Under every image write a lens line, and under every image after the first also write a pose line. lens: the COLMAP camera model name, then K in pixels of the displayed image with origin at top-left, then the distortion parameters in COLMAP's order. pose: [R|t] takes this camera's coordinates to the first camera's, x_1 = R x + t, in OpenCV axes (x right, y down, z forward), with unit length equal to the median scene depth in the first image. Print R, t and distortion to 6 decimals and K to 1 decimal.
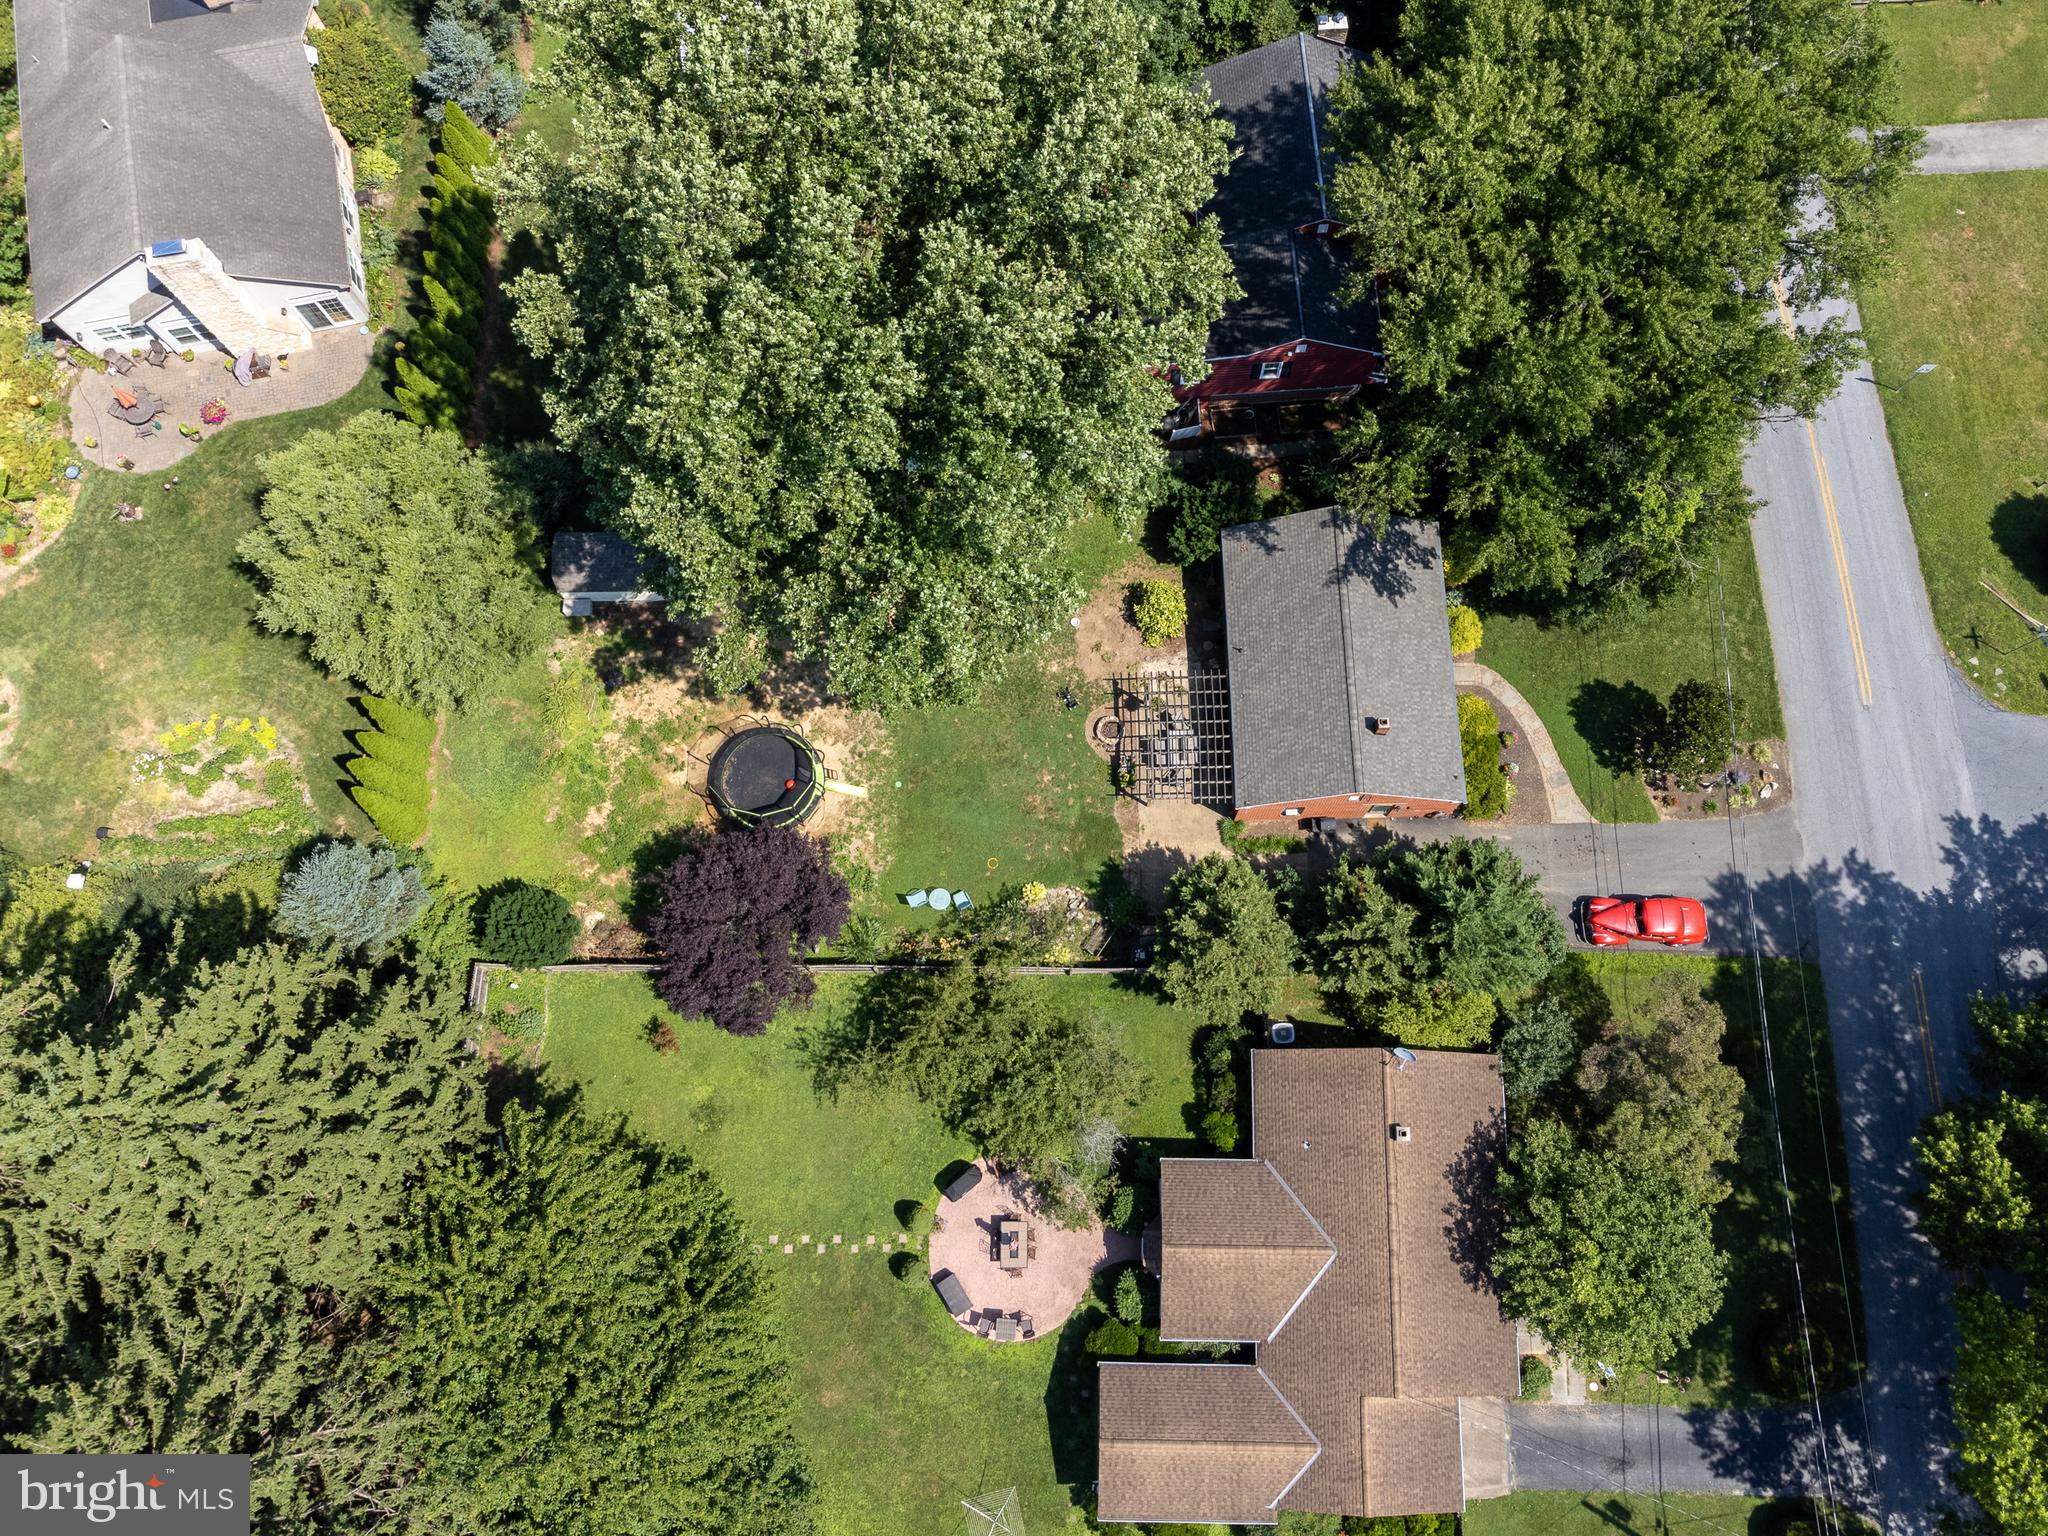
lens RADIAL K [[1564.2, 0, 1001.1], [0, 1564.2, 767.1], [0, 0, 1]] dist [0.007837, -0.100262]
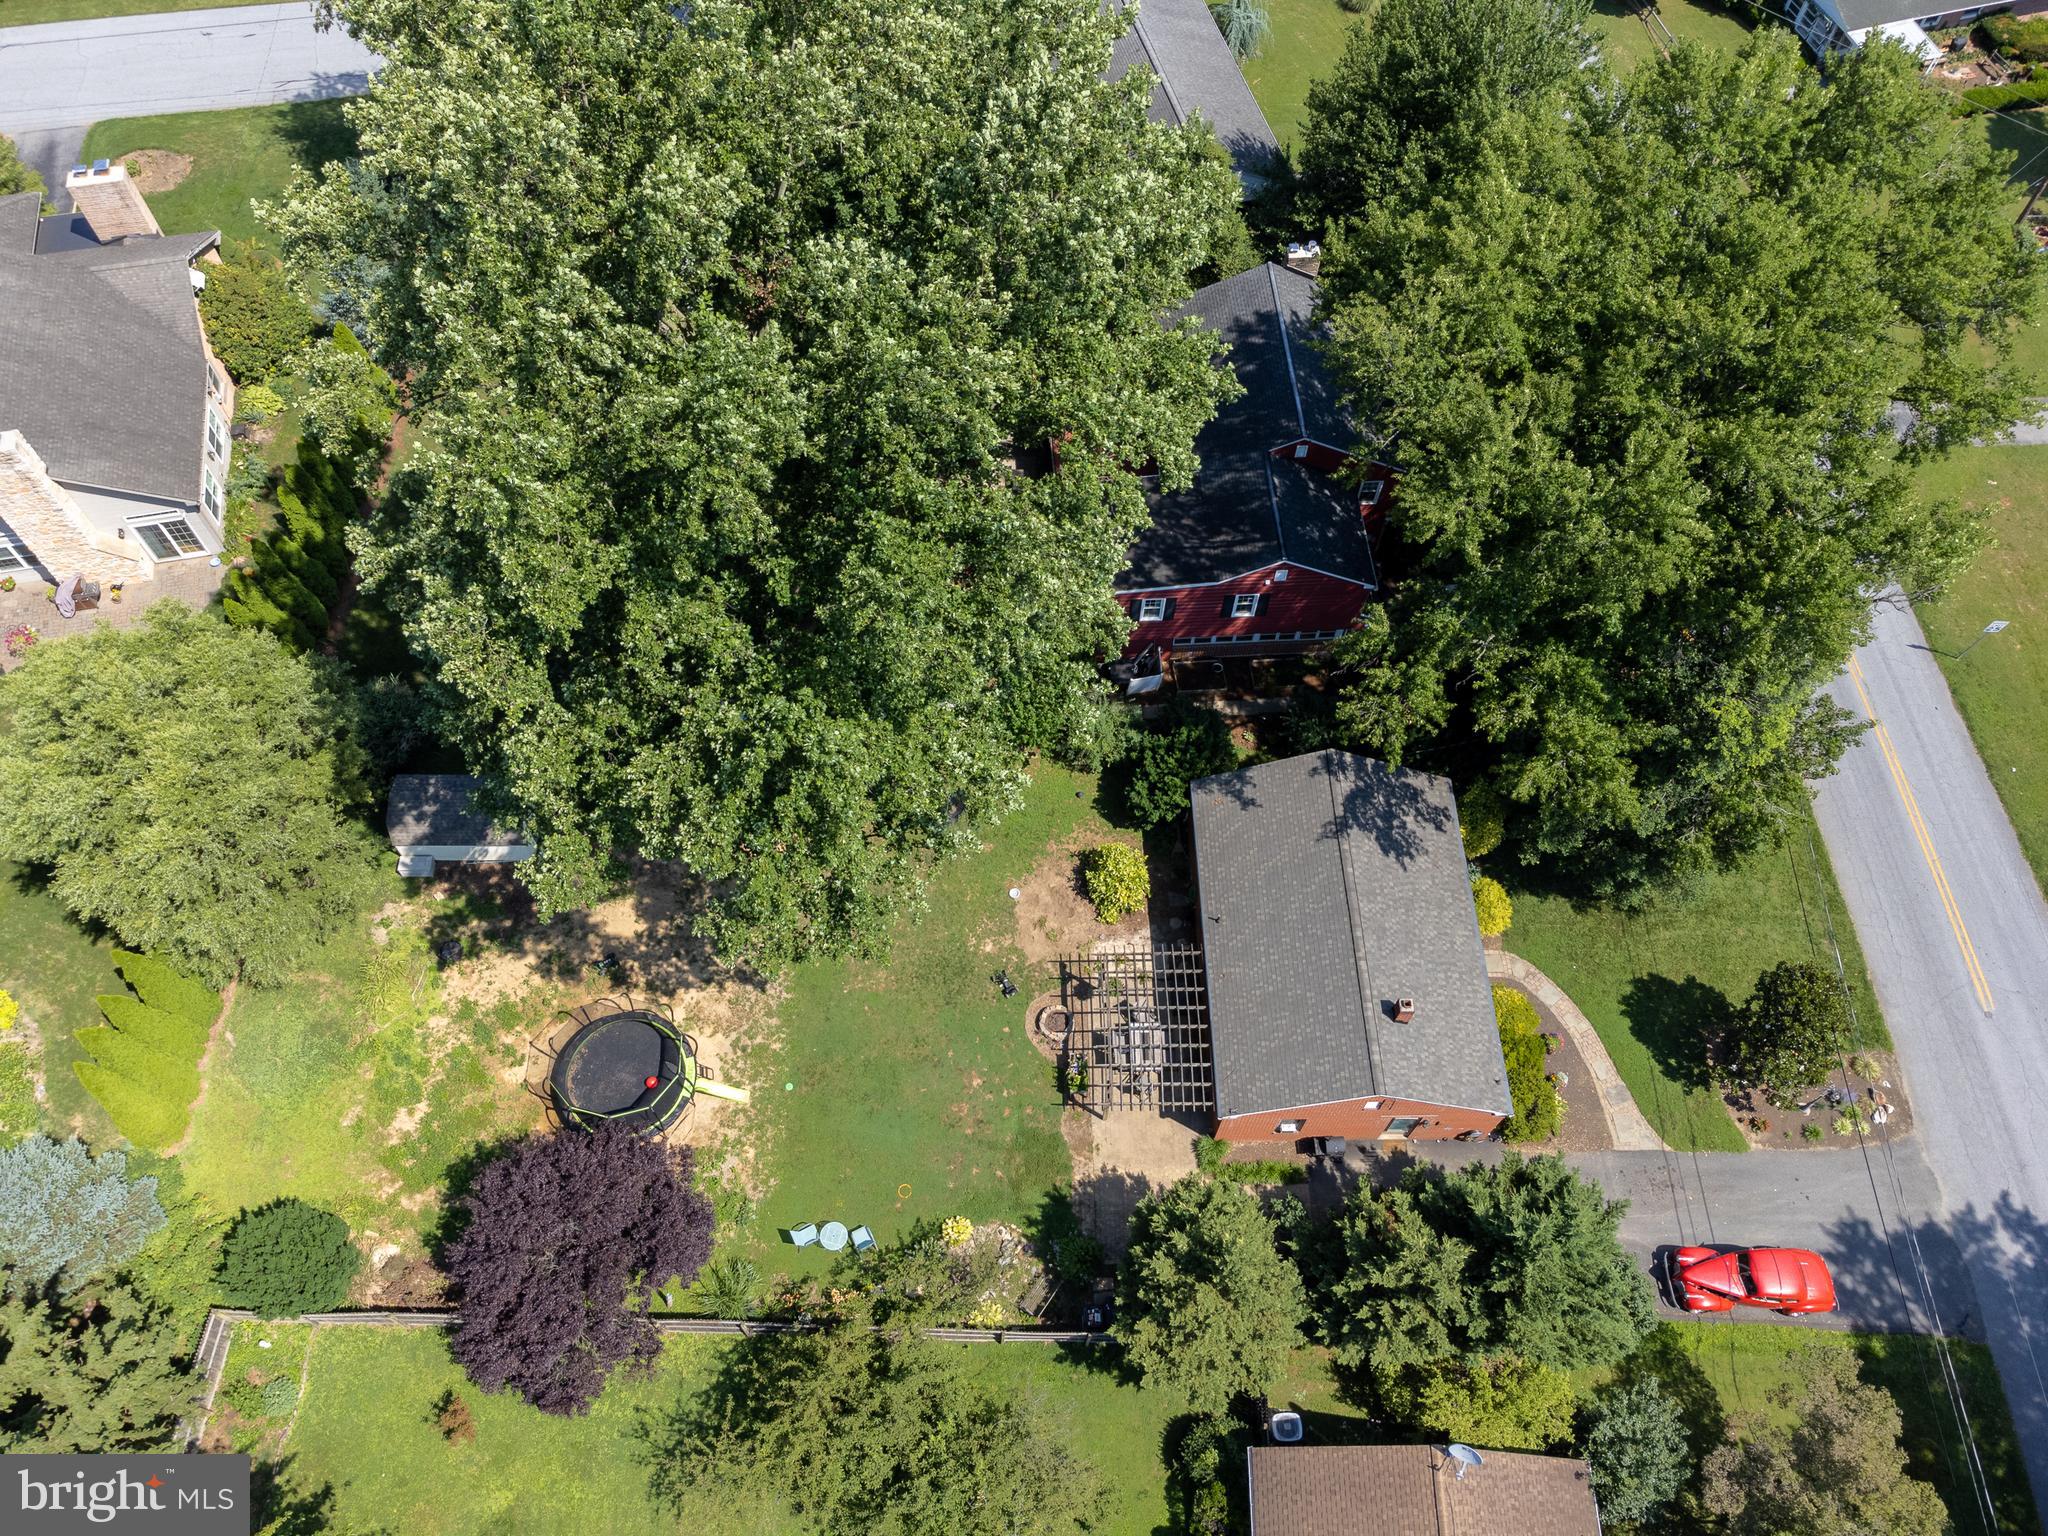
lens RADIAL K [[1535.5, 0, 971.2], [0, 1535.5, 769.2], [0, 0, 1]] dist [-0.017400, 0.015701]
pose [[0.999505, 0.026177, 0.017462, 0.009127], [-0.020779, 0.965798, -0.258463, 0.057158], [-0.023630, 0.257973, 0.965863, 0.213516]]
